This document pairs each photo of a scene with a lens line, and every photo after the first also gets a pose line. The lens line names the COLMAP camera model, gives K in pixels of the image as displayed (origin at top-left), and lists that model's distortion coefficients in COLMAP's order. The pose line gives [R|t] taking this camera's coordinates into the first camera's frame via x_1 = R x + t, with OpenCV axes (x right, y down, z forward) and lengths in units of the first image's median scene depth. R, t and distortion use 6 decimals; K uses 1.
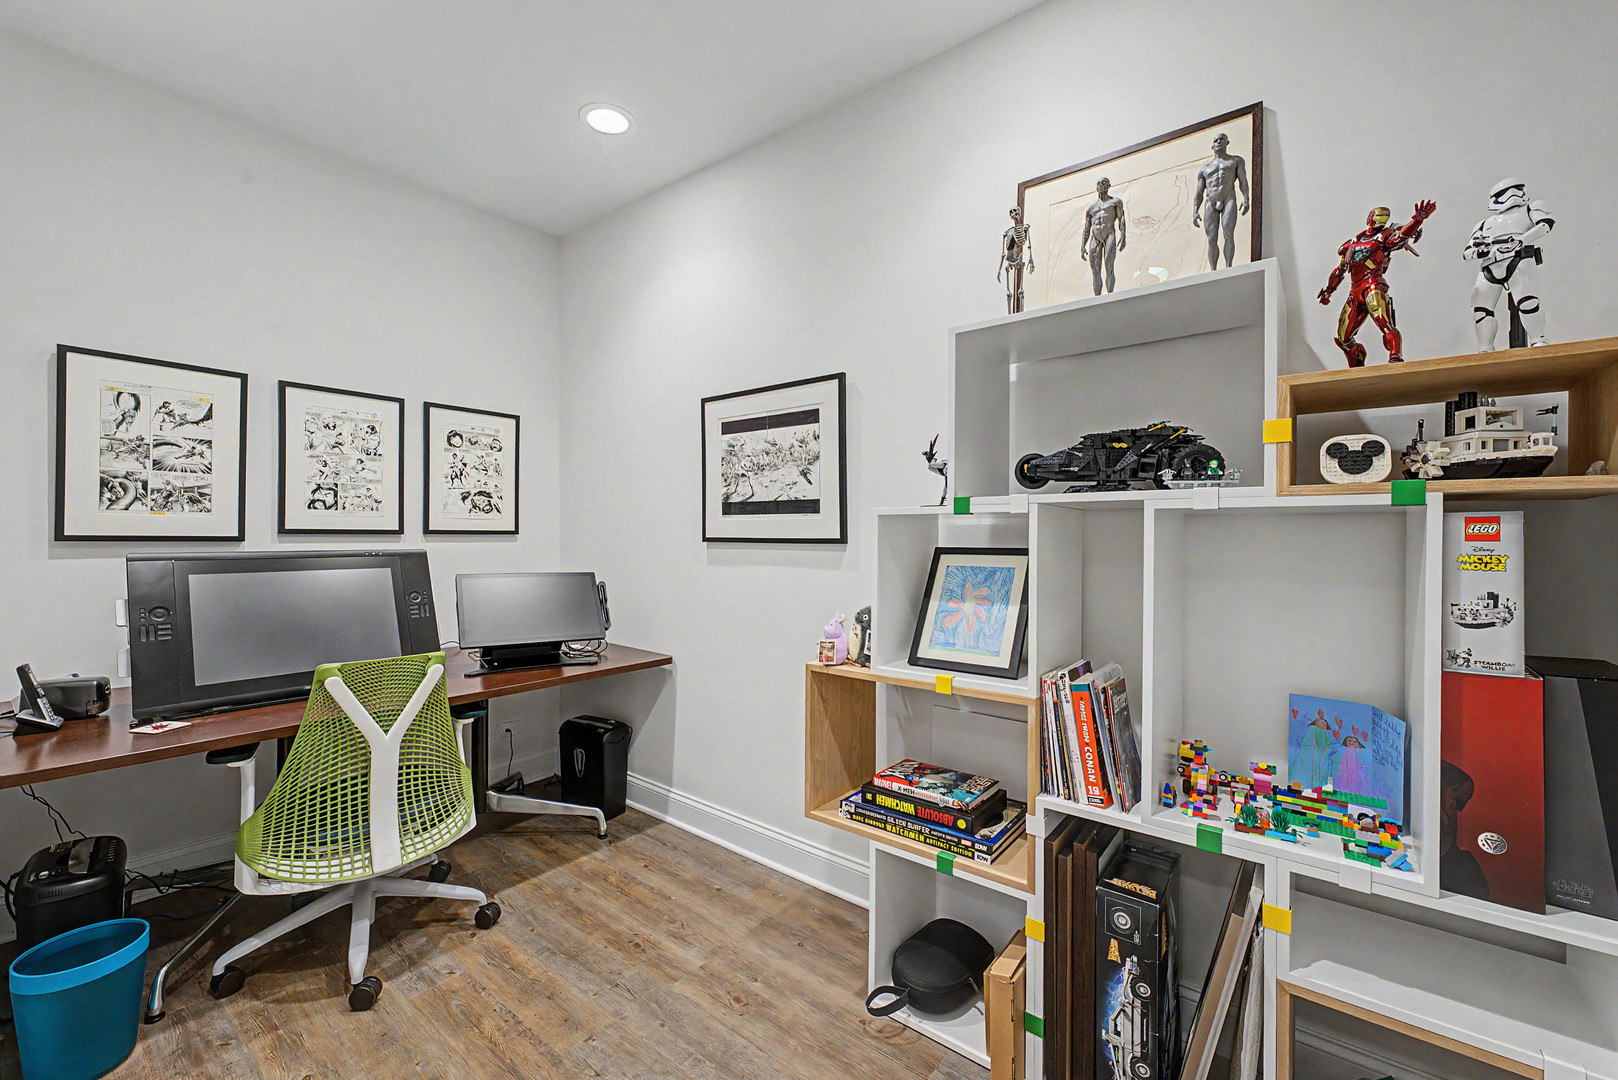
lens RADIAL K [[659.2, 0, 812.3], [0, 659.2, 539.4], [0, 0, 1]] dist [-0.001521, -0.000107]
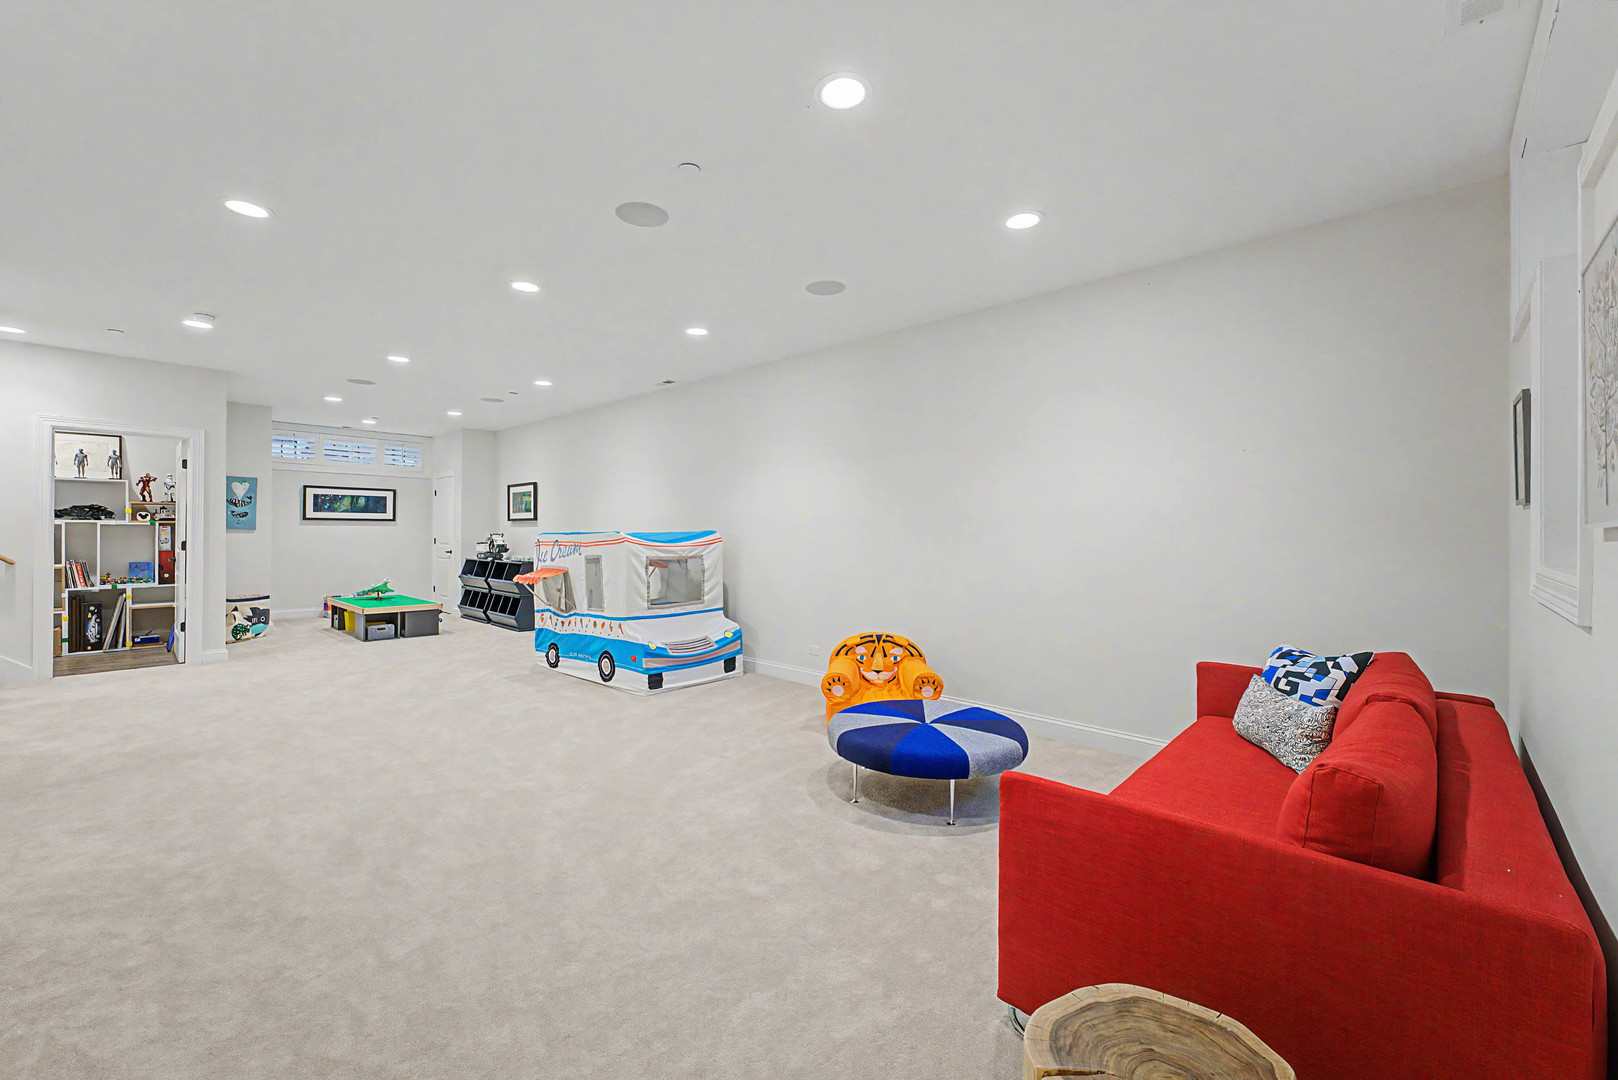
lens RADIAL K [[659.2, 0, 812.4], [0, 659.2, 534.5], [0, 0, 1]] dist [-0.001521, -0.000107]
pose [[0.068517, -0.002508, 0.997647, -4.159391], [0.001976, 0.999995, 0.002379, 0.031772], [-0.997648, 0.001808, 0.068521, -4.814817]]
